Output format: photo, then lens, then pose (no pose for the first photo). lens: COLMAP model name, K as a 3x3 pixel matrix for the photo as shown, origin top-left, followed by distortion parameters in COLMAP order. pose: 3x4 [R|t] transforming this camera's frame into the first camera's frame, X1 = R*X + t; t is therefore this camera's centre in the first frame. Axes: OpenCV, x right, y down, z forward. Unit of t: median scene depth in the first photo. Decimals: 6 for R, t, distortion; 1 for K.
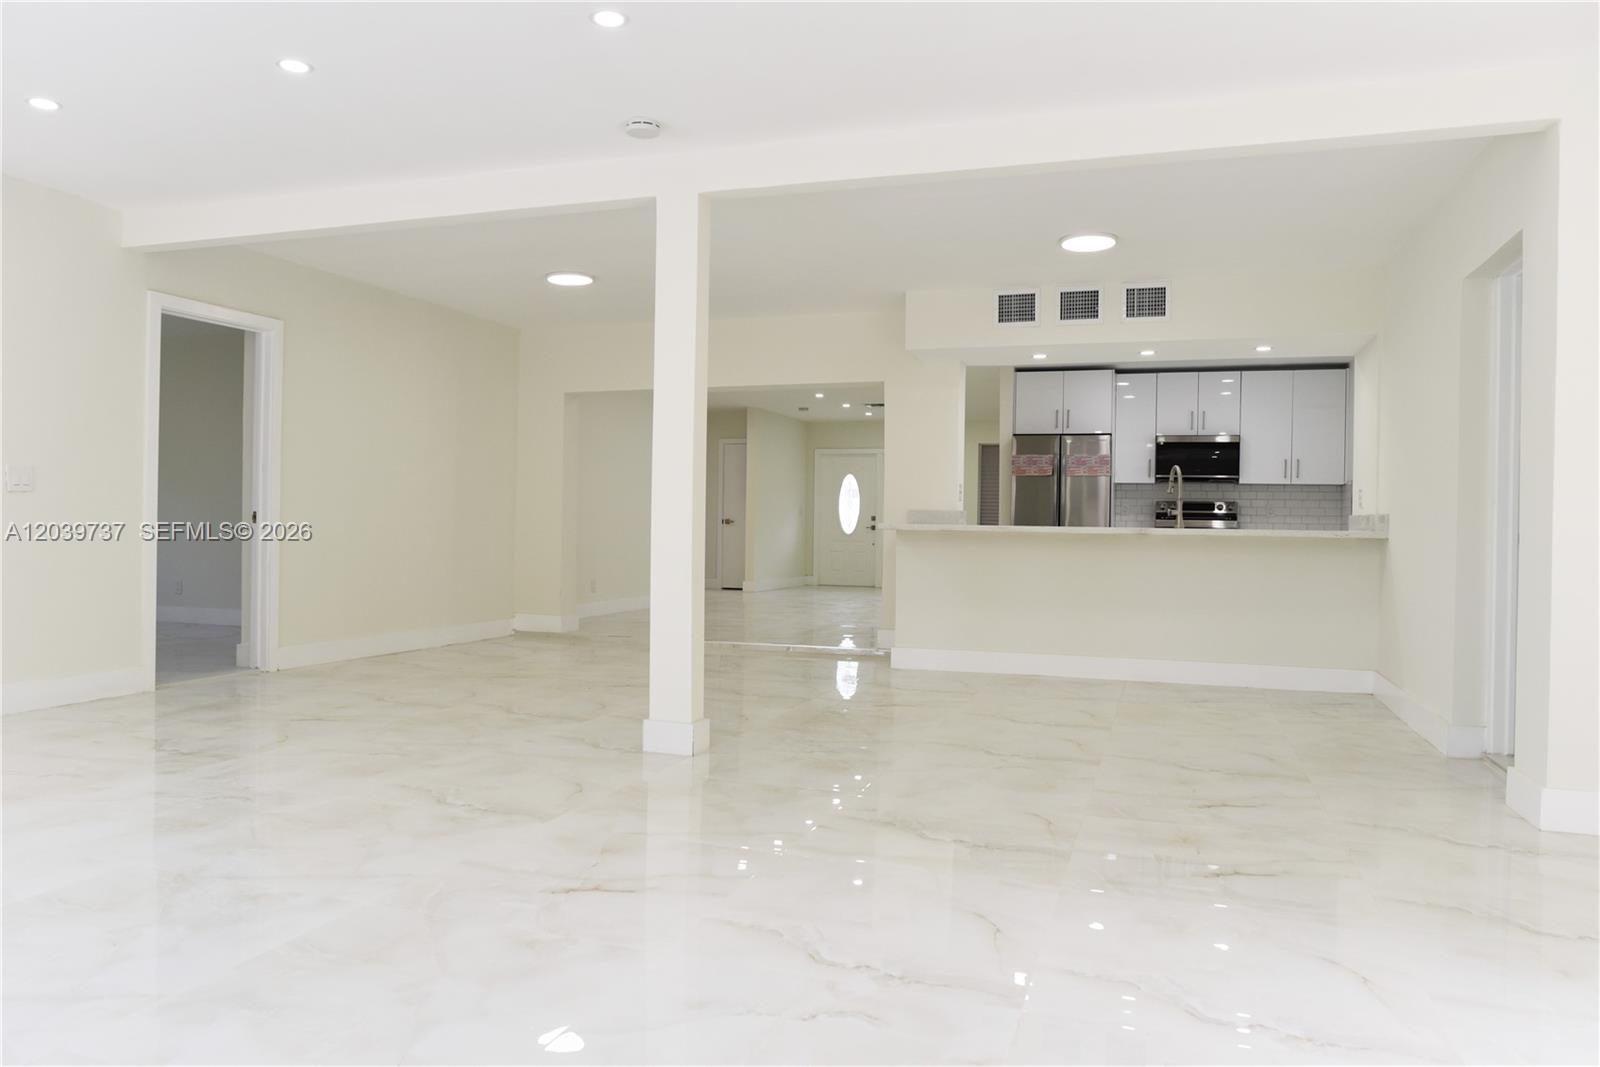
lens RADIAL K [[1093.1, 0, 801.7], [0, 1093.1, 542.2], [0, 0, 1]] dist [-0.052809, 0.026258]
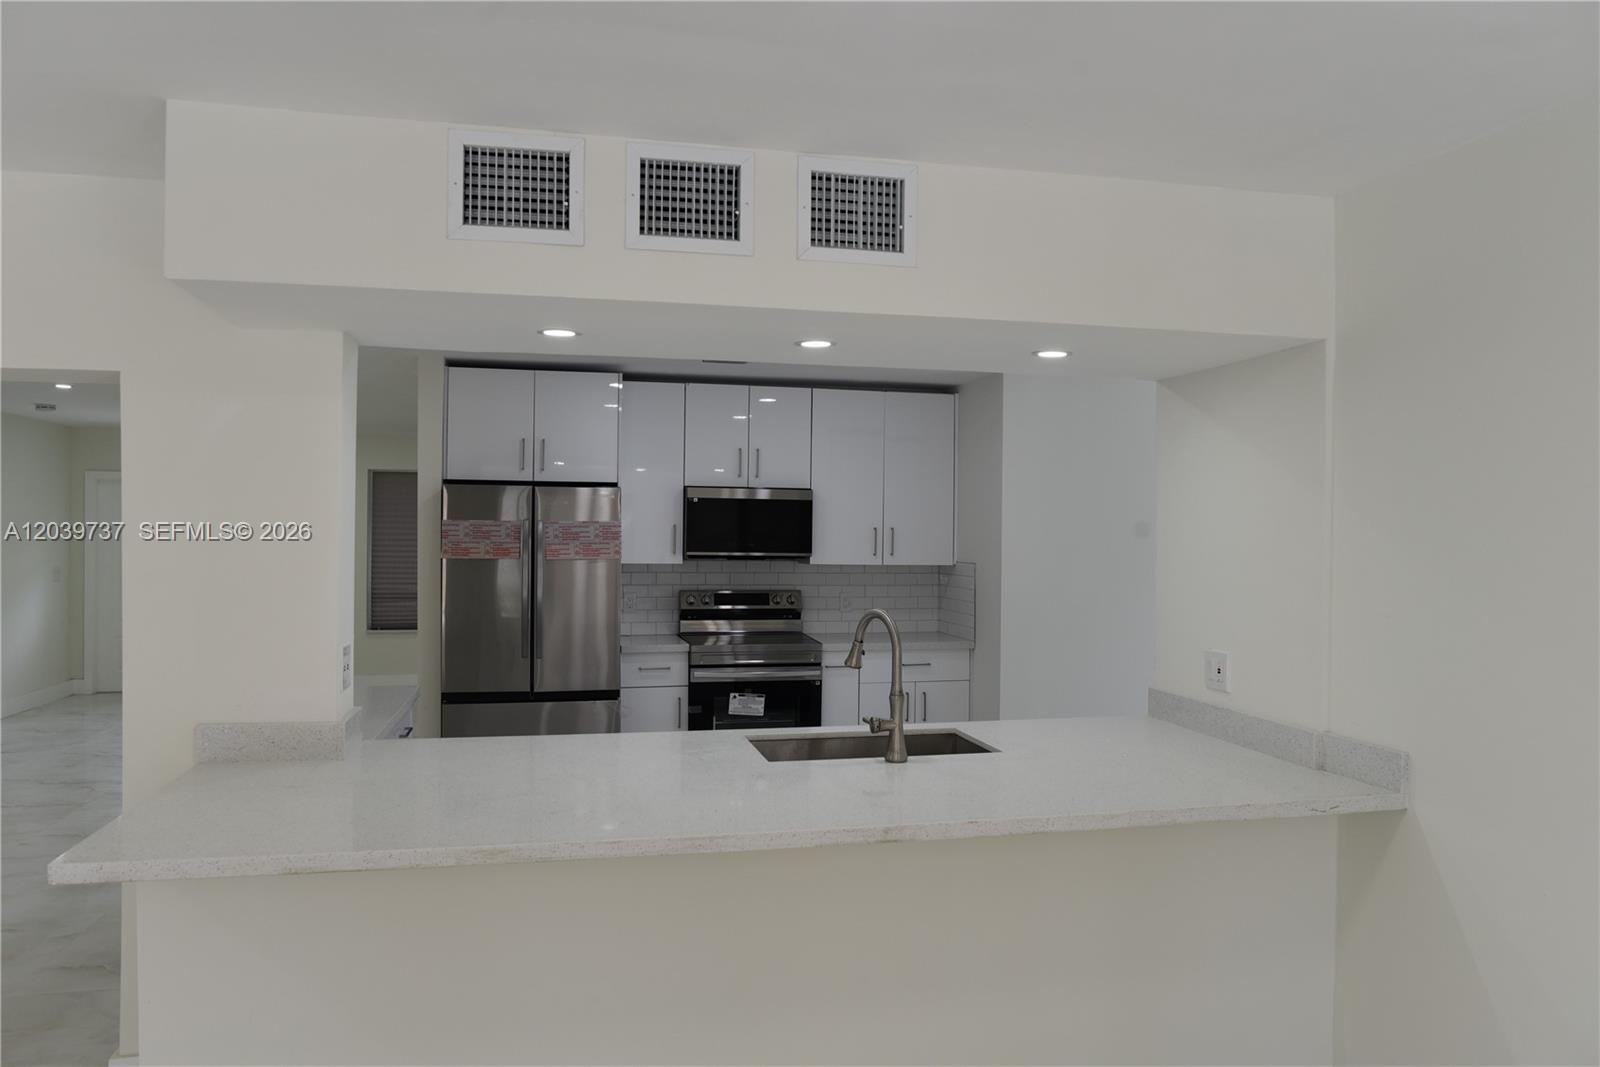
lens RADIAL K [[1093.1, 0, 801.3], [0, 1093.1, 530.3], [0, 0, 1]] dist [-0.052809, 0.026258]
pose [[0.853021, -0.006995, 0.521830, 0.063726], [0.011746, 0.999914, -0.005796, -0.069978], [-0.521745, 0.011073, 0.853030, 0.451064]]
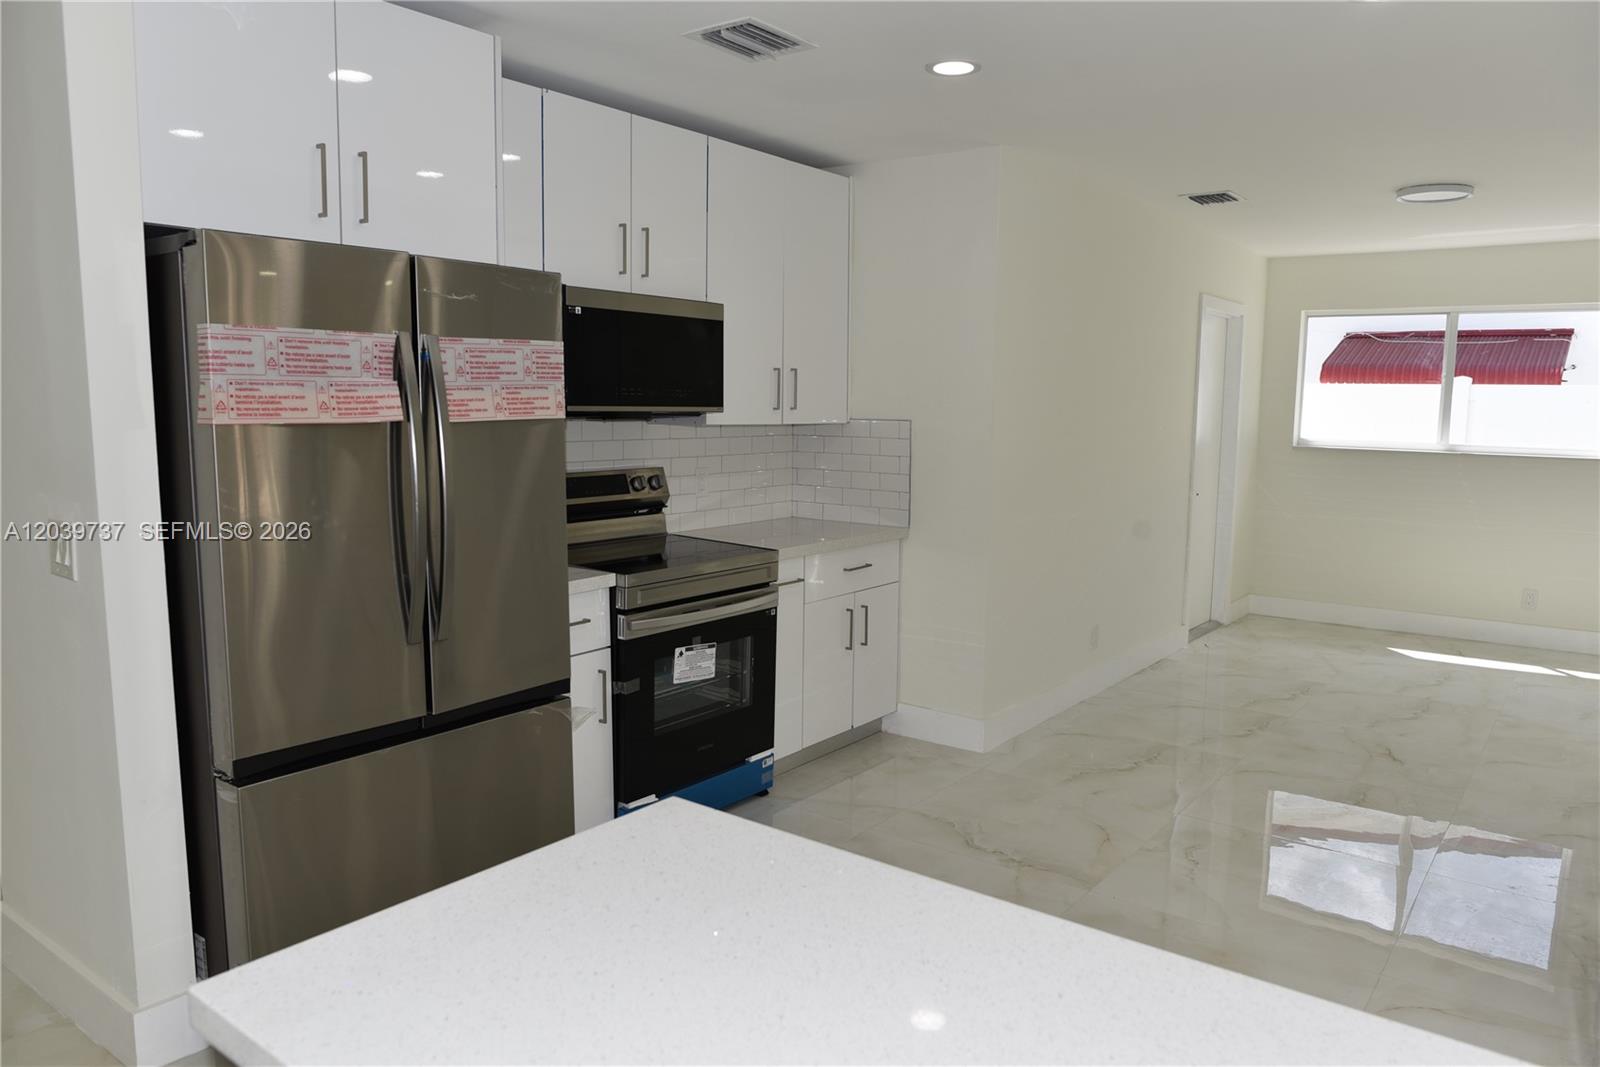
lens RADIAL K [[1101.2, 0, 804.5], [0, 1101.2, 532.7], [0, 0, 1]] dist [-0.040264, -0.000464]
pose [[0.302474, -0.126952, 0.944665, 0.027627], [0.010229, 0.991466, 0.129966, -0.066725], [-0.953103, -0.029648, 0.301191, 0.836351]]
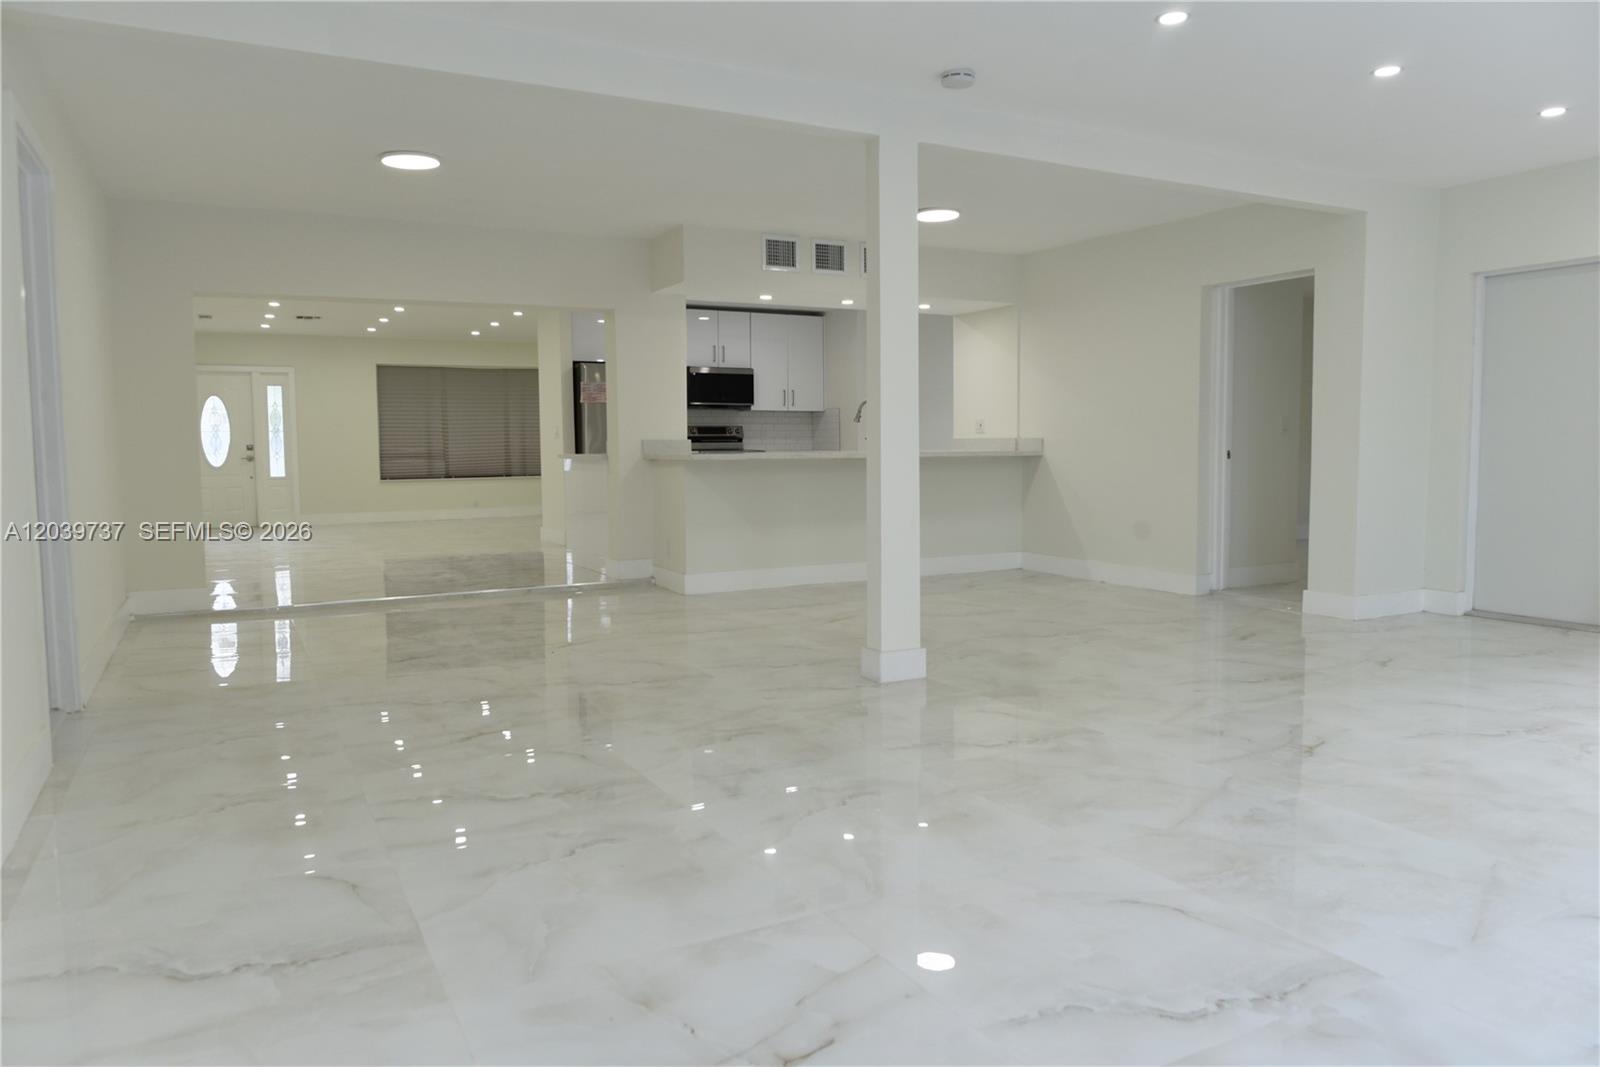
lens RADIAL K [[1093.1, 0, 817.1], [0, 1093.1, 522.7], [0, 0, 1]] dist [-0.052809, 0.026258]
pose [[0.666843, -0.074200, 0.741495, -0.421811], [0.031102, 0.996935, 0.071790, -0.016010], [-0.744548, -0.024810, 0.667107, 0.163380]]
